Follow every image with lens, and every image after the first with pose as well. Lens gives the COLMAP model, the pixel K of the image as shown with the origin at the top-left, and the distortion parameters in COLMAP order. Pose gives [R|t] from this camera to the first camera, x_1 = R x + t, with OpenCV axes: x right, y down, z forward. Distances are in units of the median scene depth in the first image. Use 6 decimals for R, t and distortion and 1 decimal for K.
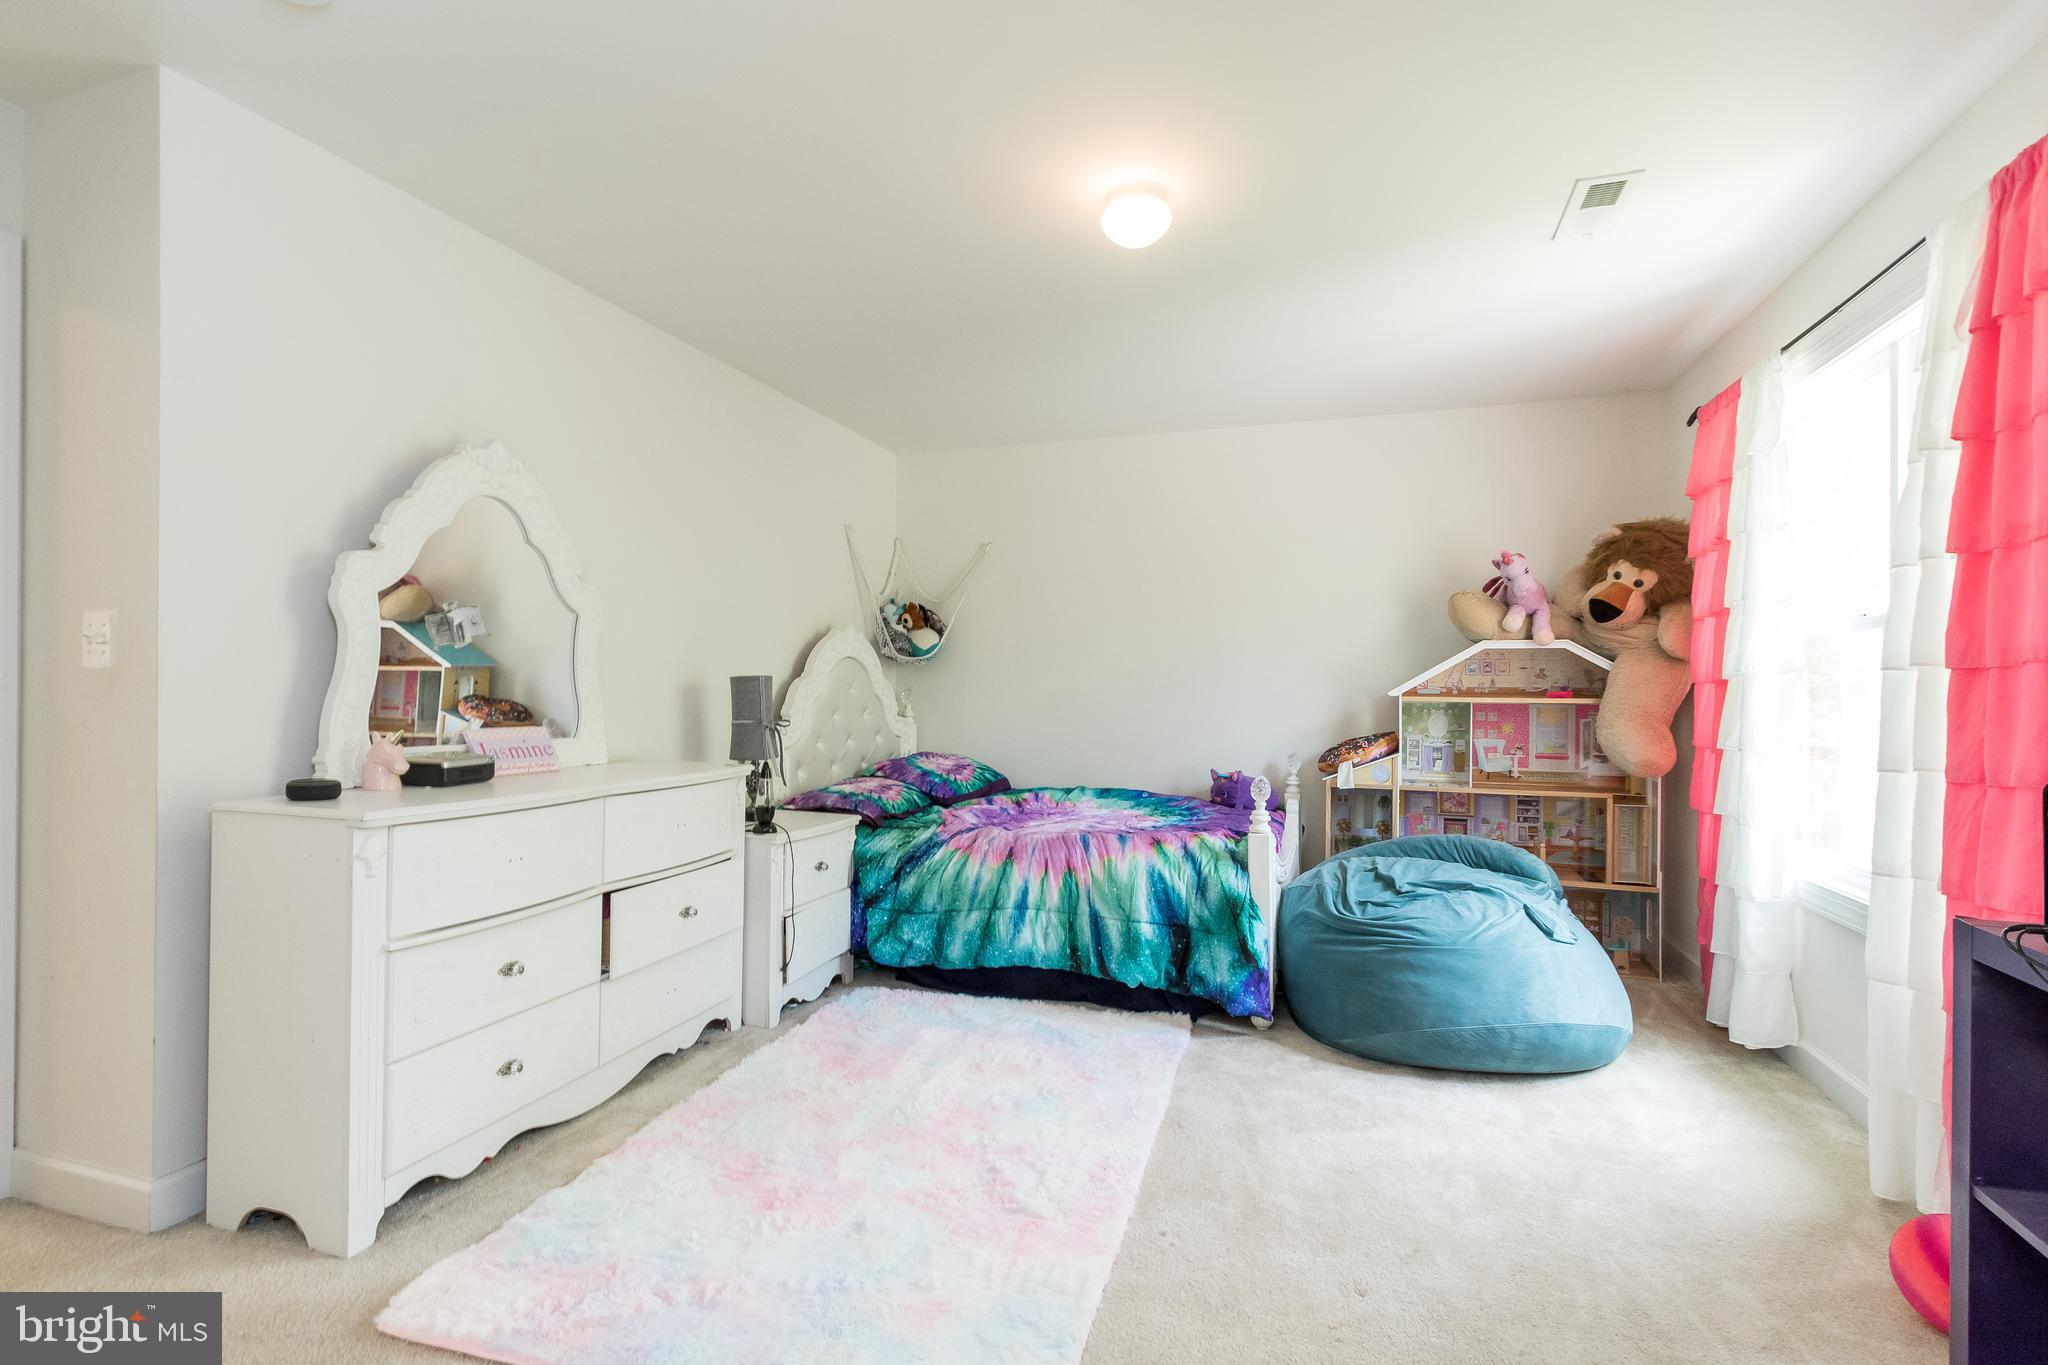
lens RADIAL K [[960.0, 0, 1024.9], [0, 960.0, 691.2], [0, 0, 1]] dist [0.001578, -0.000075]
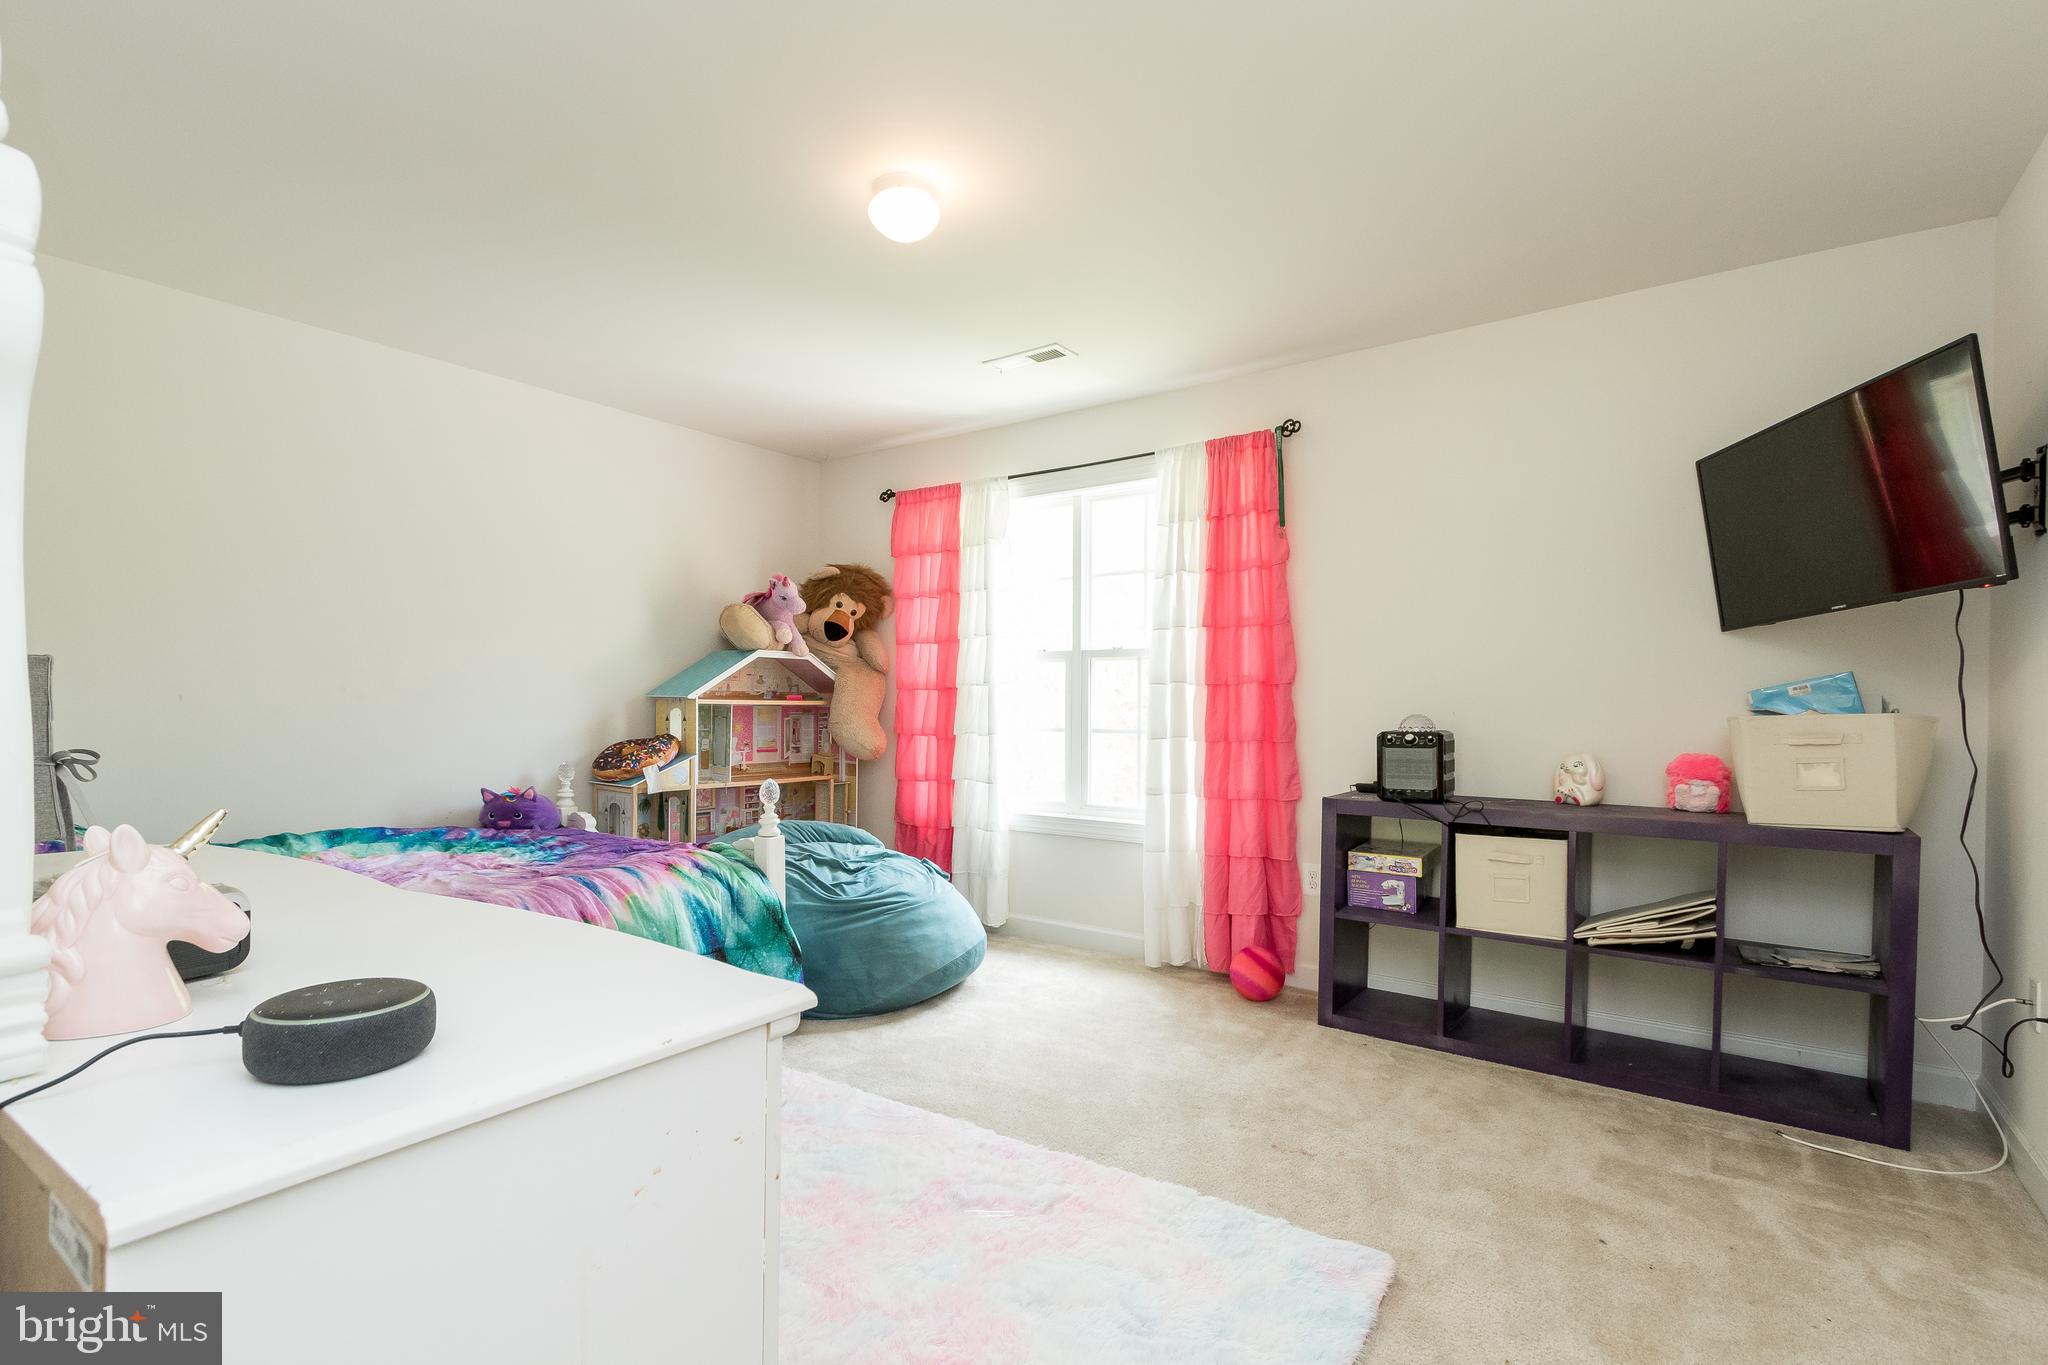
lens RADIAL K [[960.0, 0, 997.5], [0, 960.0, 715.0], [0, 0, 1]] dist [0.001578, -0.000075]
pose [[0.290820, -0.013445, 0.956683, -0.547498], [-0.005388, 0.999862, 0.015690, 0.005535], [-0.956762, -0.009718, 0.290708, 0.424700]]
